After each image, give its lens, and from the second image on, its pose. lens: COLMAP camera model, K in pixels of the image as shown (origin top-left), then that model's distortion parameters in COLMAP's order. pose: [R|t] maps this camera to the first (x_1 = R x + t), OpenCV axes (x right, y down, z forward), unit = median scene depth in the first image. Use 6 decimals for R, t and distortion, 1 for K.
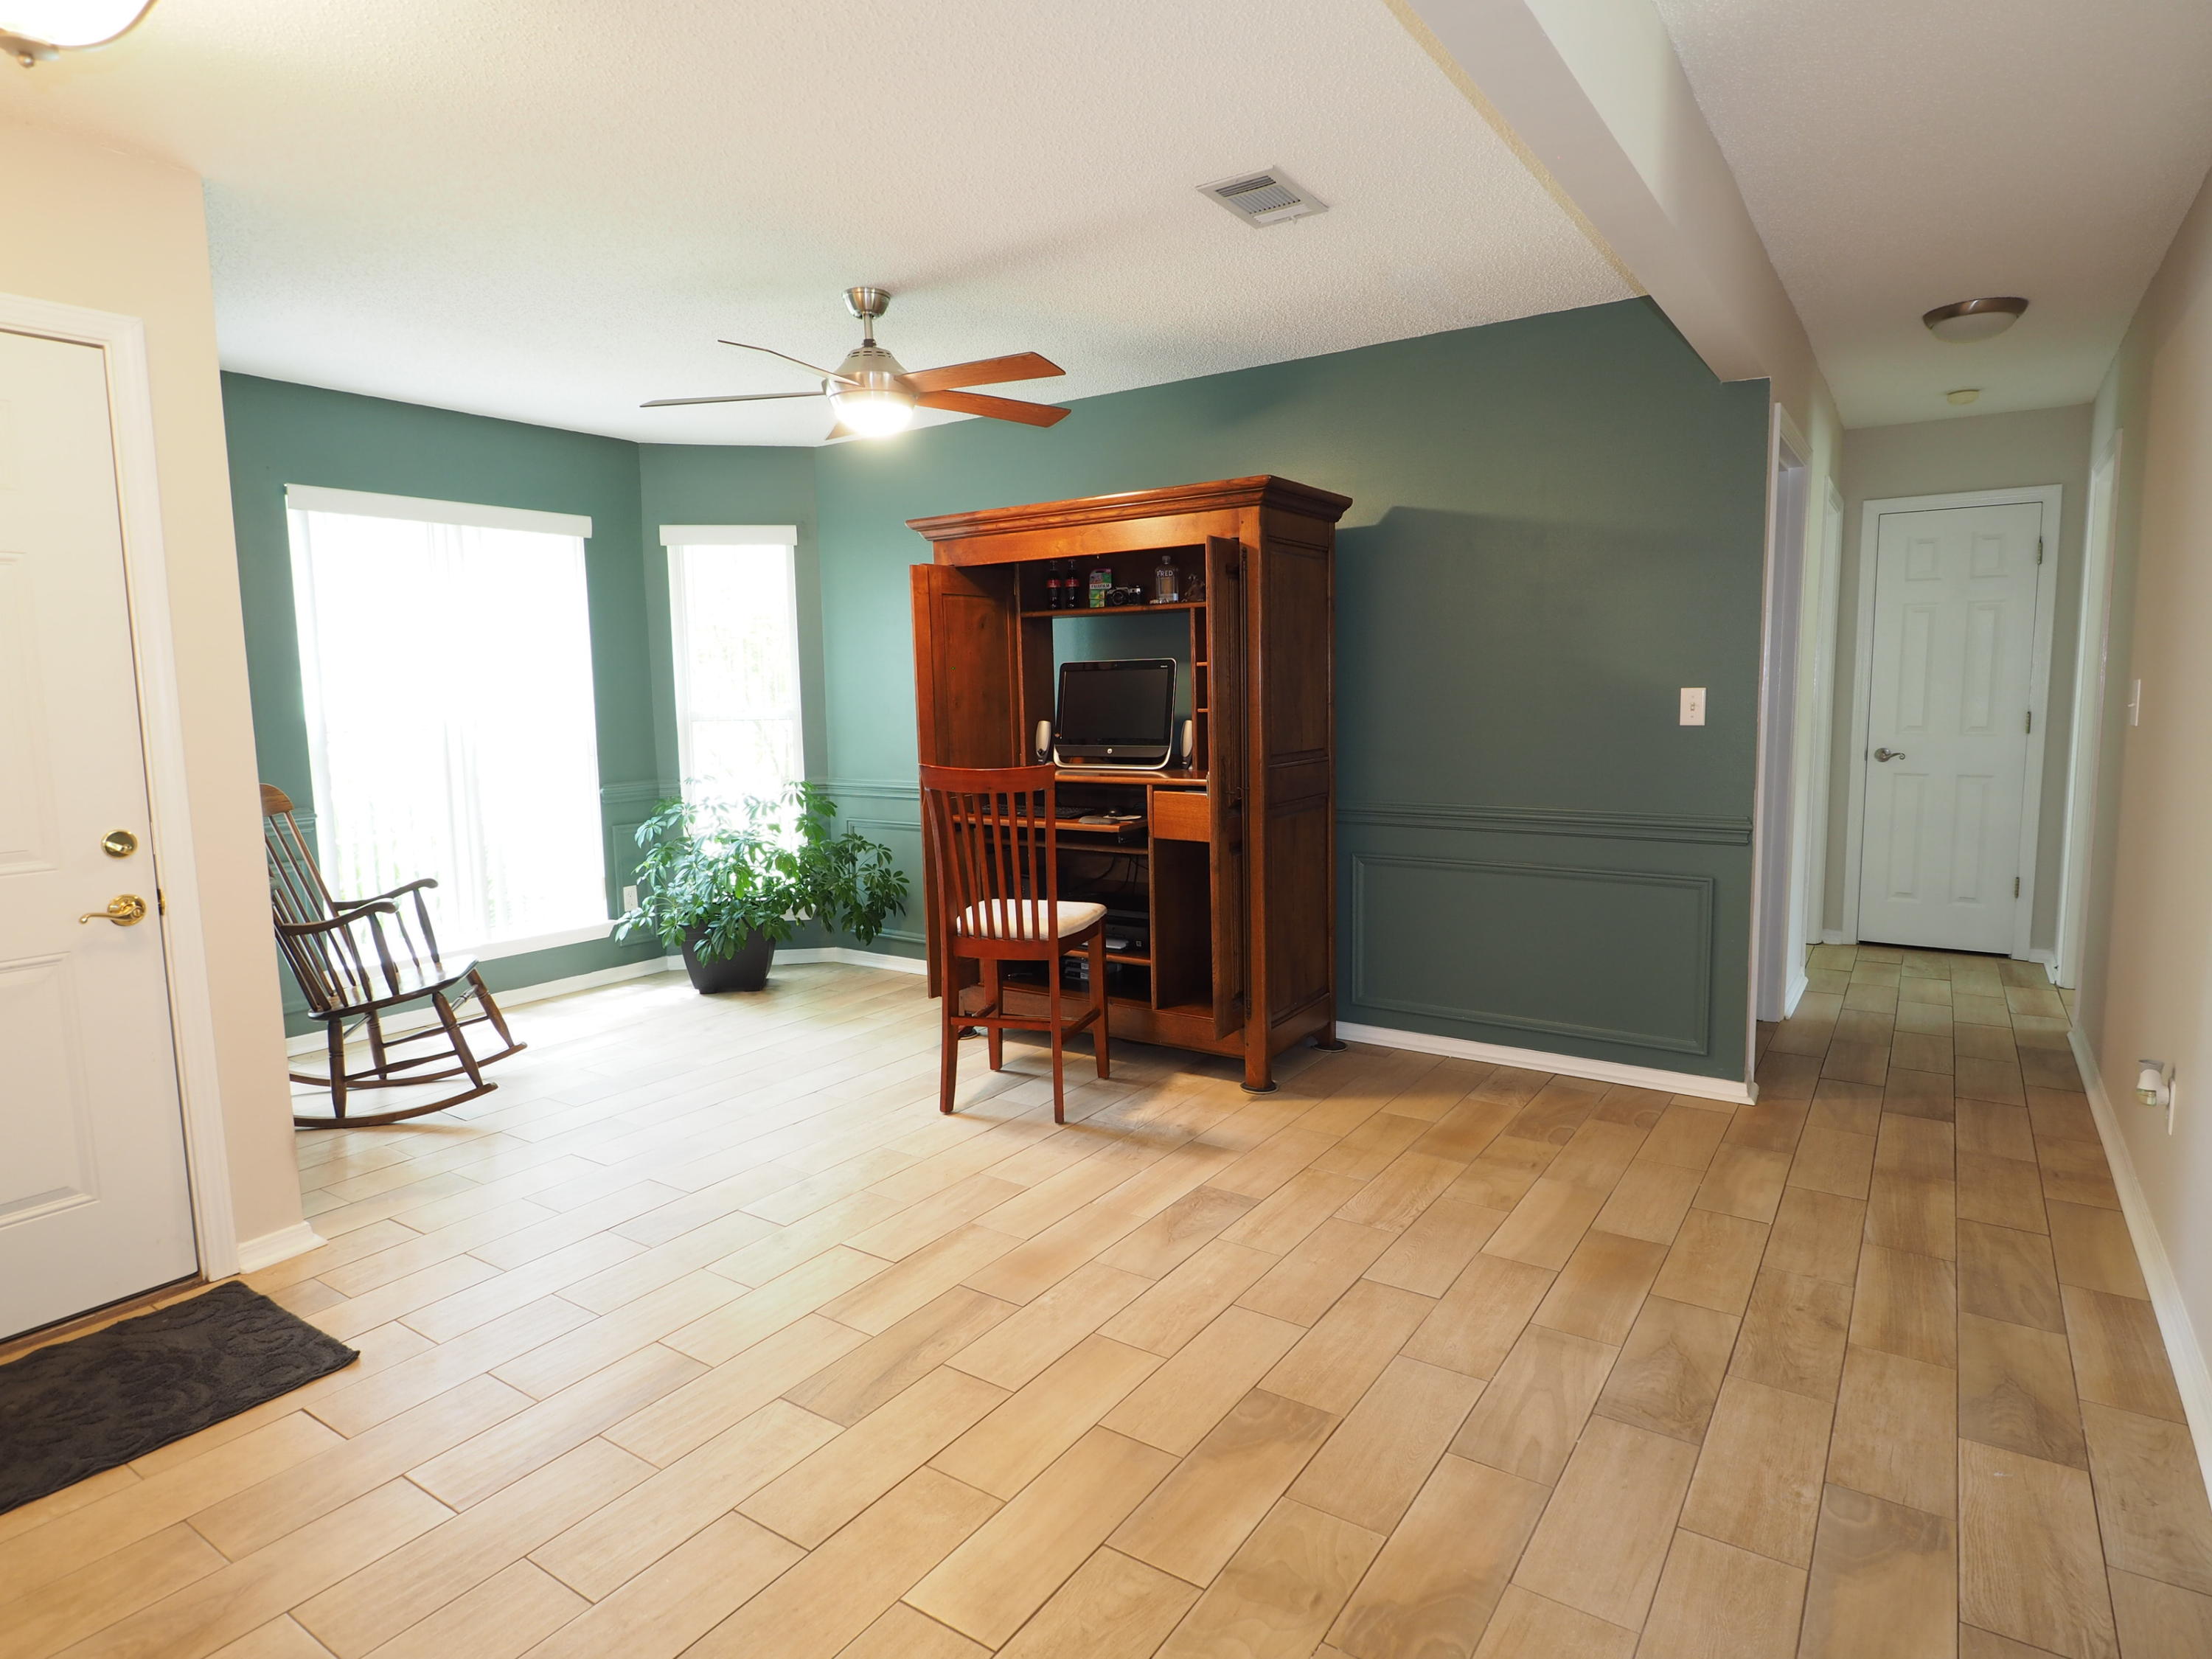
lens RADIAL K [[1197.5, 0, 1124.3], [0, 1197.5, 826.3], [0, 0, 1]] dist [-0.007917, -0.004094]
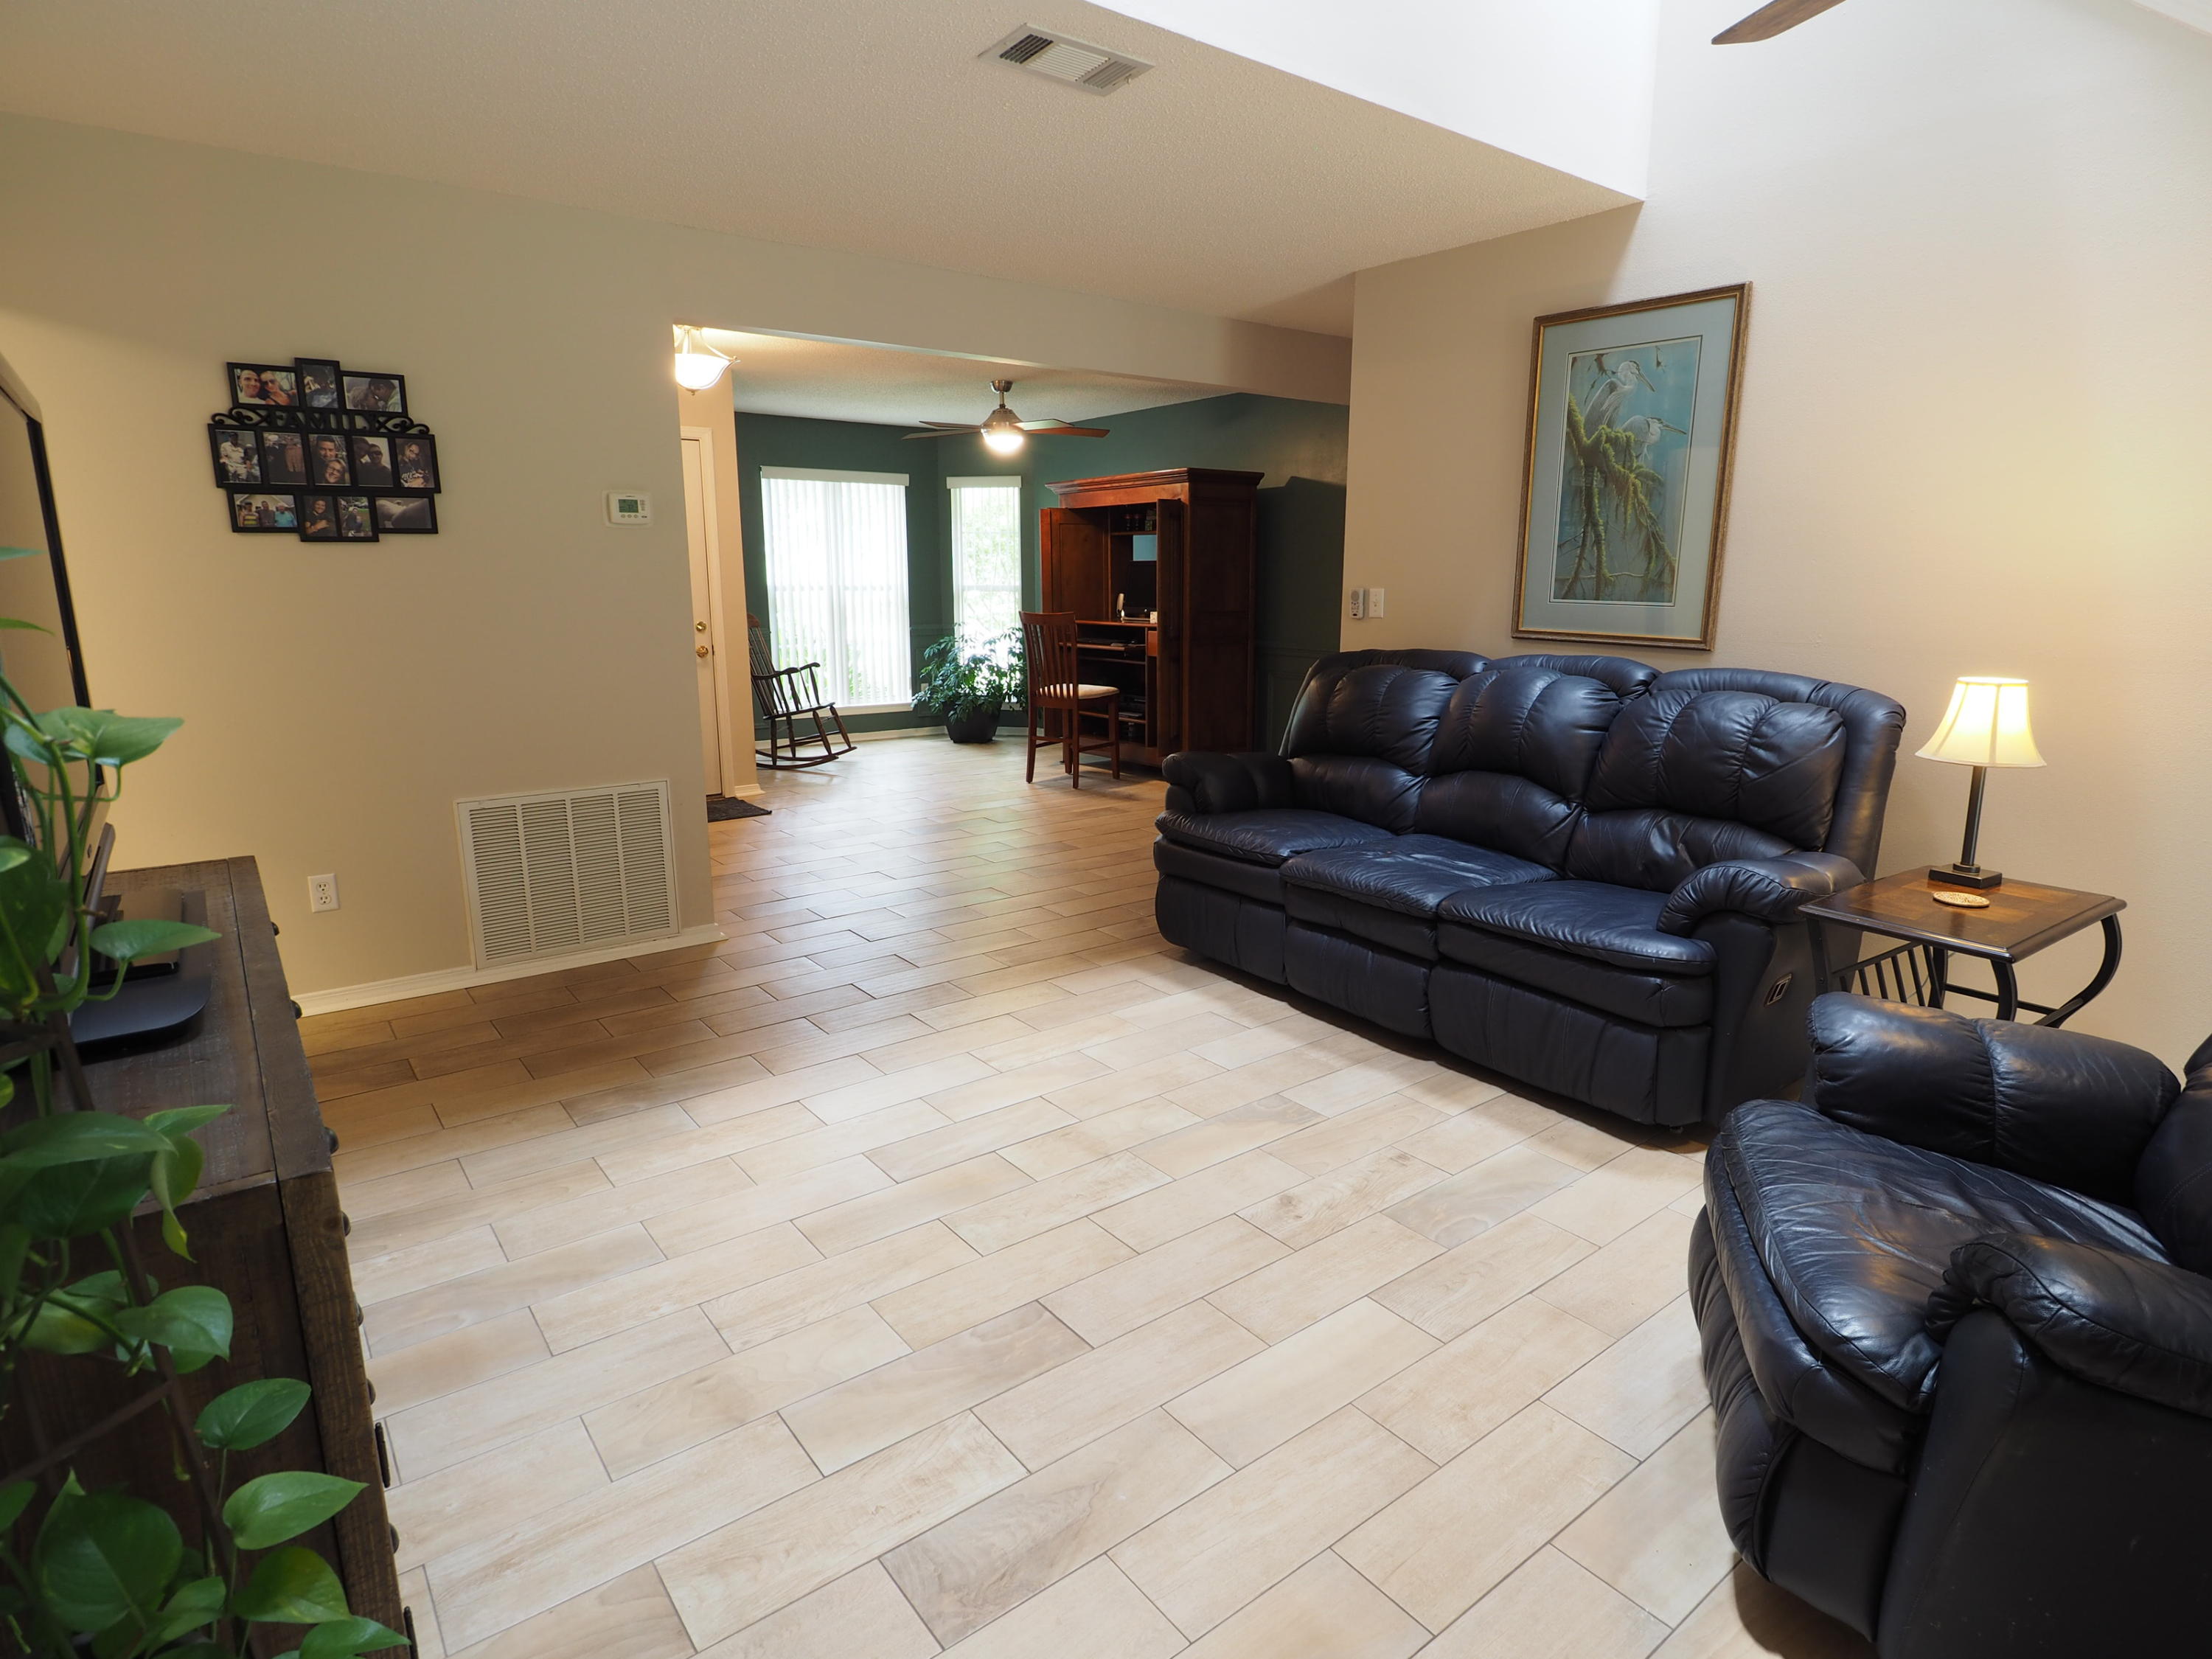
lens RADIAL K [[1197.5, 0, 1136.0], [0, 1197.5, 821.9], [0, 0, 1]] dist [-0.007917, -0.004094]
pose [[0.950069, 0.083502, -0.300659, 0.577661], [-0.057026, 0.993766, 0.095801, 0.086988], [0.306785, -0.073872, 0.948908, -0.800234]]
